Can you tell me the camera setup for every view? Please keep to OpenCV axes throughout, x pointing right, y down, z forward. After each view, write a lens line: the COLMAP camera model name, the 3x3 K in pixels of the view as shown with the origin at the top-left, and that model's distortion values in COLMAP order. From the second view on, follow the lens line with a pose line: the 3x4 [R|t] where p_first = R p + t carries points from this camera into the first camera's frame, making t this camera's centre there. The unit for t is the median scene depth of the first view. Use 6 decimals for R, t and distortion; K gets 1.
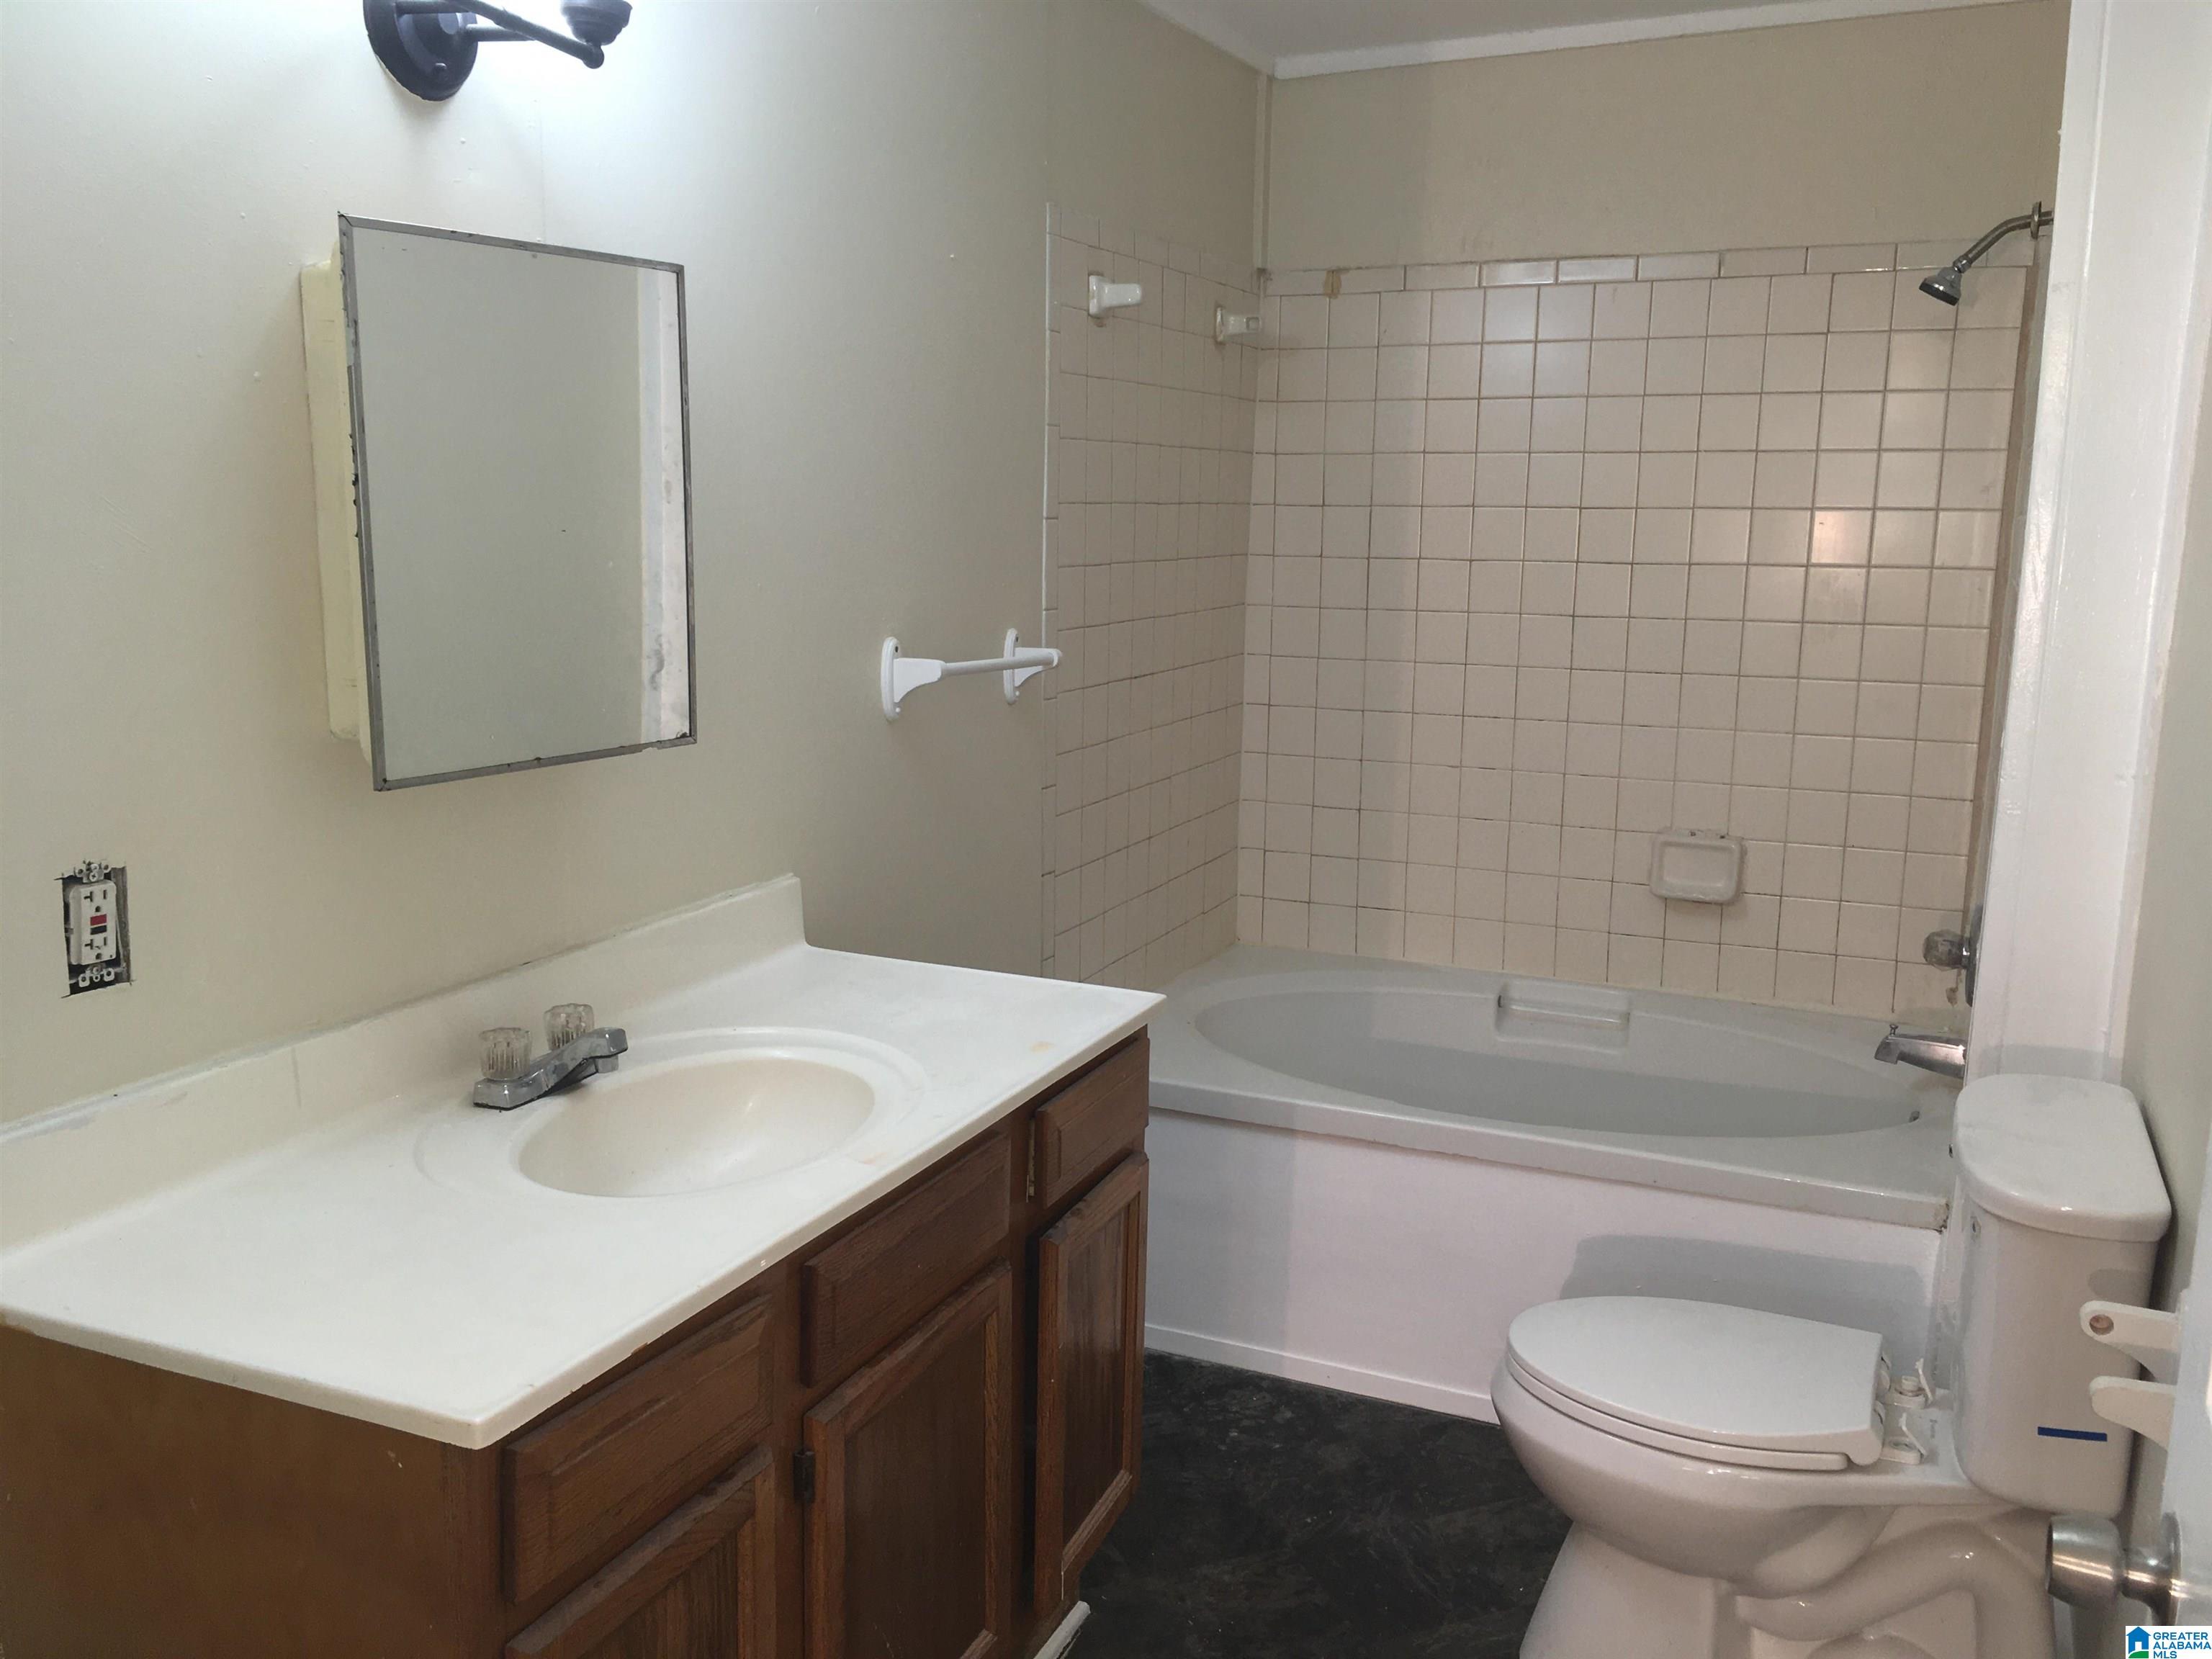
lens RADIAL K [[1850.2, 0, 1103.5], [0, 1850.2, 825.1], [0, 0, 1]] dist [0.036117, -0.052350]
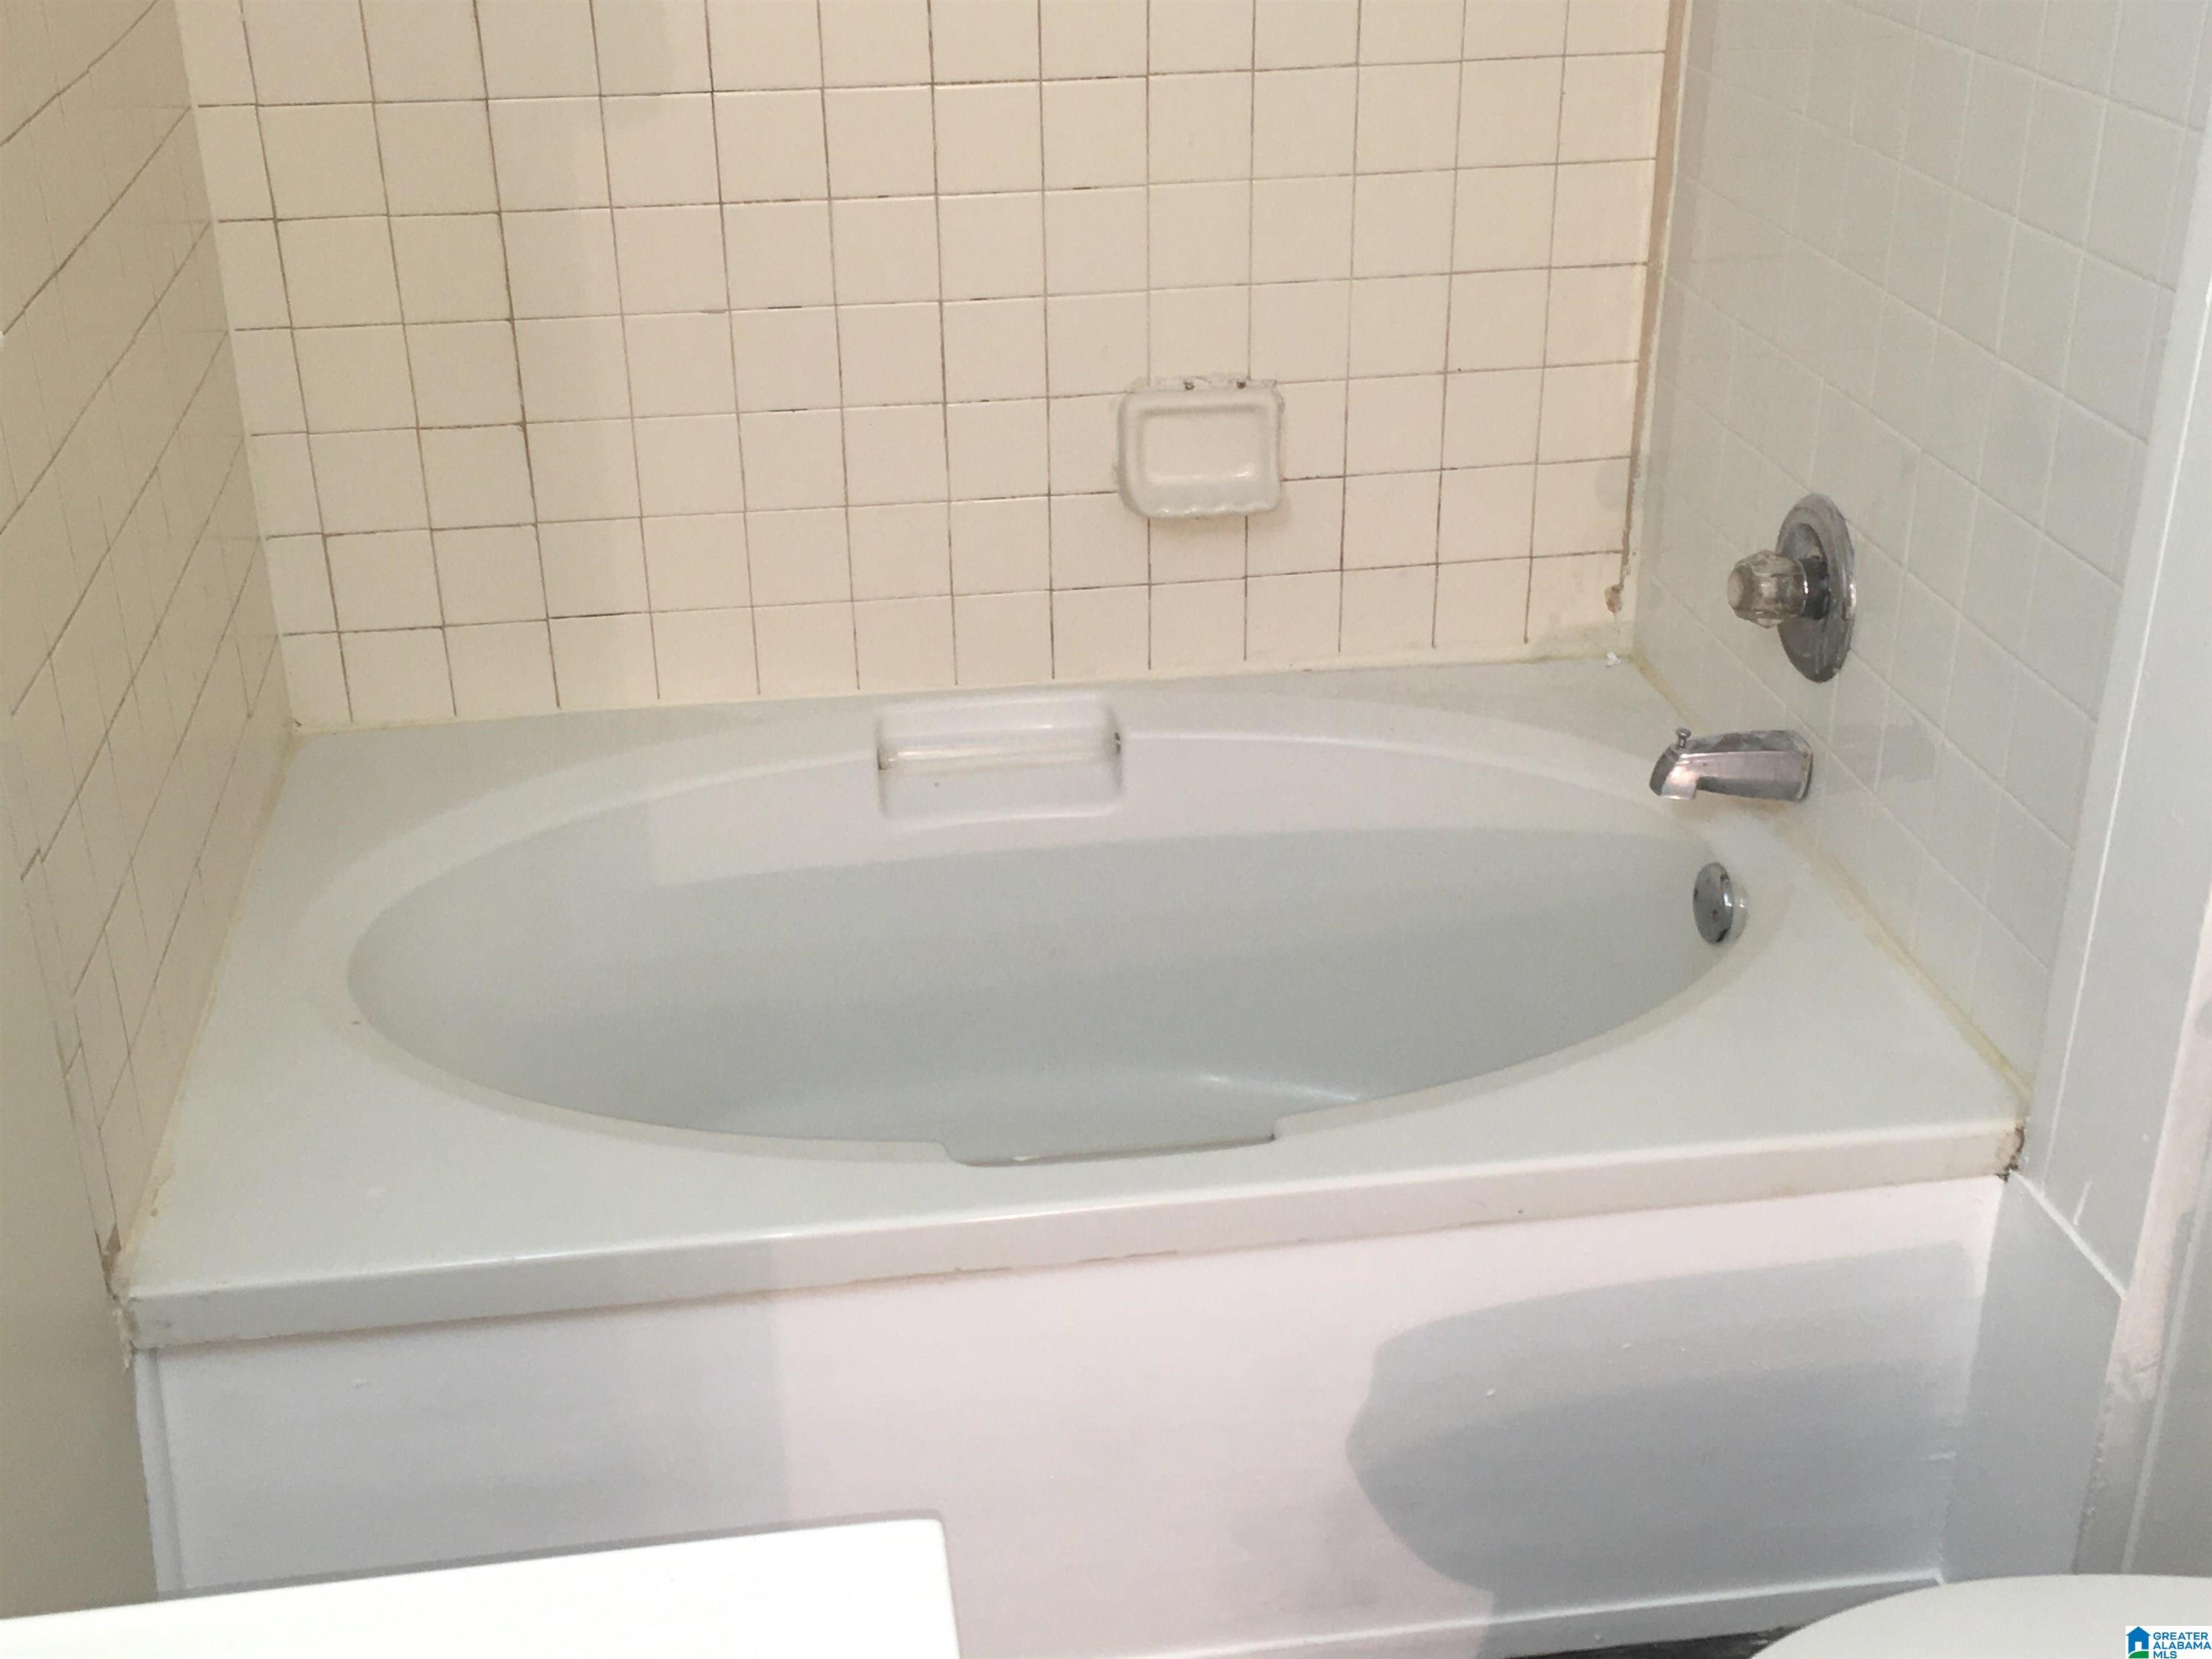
lens RADIAL K [[2531.5, 0, 1105.9], [0, 2531.5, 834.4], [0, 0, 1]] dist [0.041580, 0.000000]
pose [[0.842103, -0.257479, 0.473885, -0.077171], [0.111642, 0.942868, 0.313904, -0.104227], [-0.527635, -0.211434, 0.822737, 0.392254]]
